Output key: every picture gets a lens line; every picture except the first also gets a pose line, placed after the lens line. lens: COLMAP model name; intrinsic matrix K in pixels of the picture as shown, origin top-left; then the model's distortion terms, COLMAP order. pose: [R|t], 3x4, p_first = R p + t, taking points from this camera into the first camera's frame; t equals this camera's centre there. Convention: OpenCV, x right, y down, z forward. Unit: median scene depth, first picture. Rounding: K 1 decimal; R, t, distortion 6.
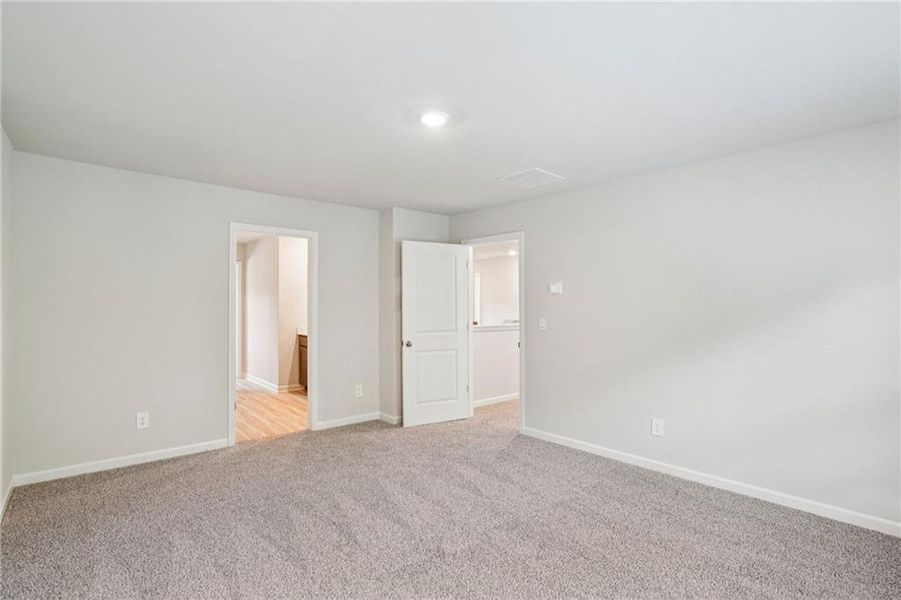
lens RADIAL K [[429.5, 0, 449.5], [0, 429.5, 302.6], [0, 0, 1]] dist [-0.037405, 0.008315]
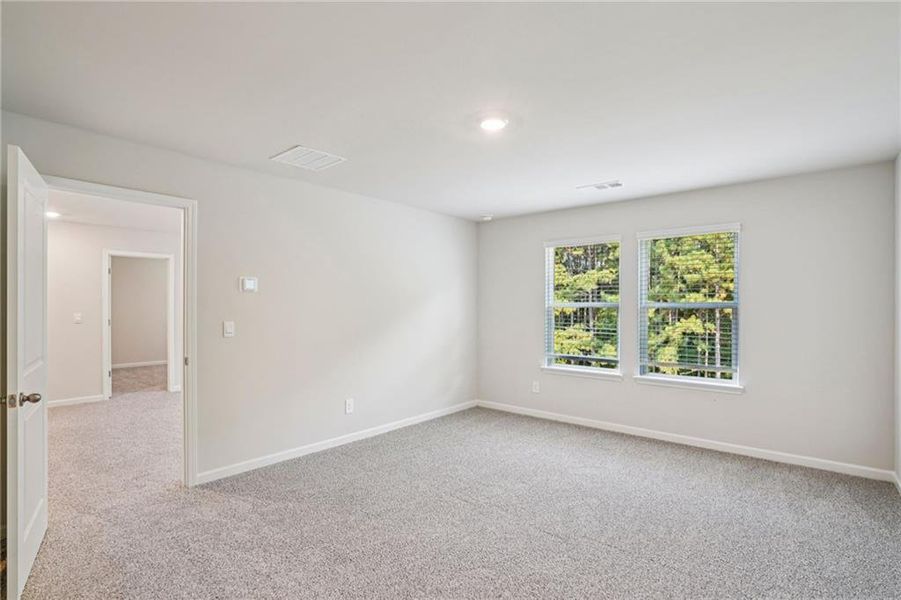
lens RADIAL K [[429.5, 0, 449.2], [0, 429.5, 301.5], [0, 0, 1]] dist [-0.037405, 0.008315]
pose [[-0.111080, 0.002220, 0.993809, -0.591834], [-0.005633, 0.999980, -0.002864, -0.000058], [-0.993795, -0.005916, -0.111066, 0.679942]]
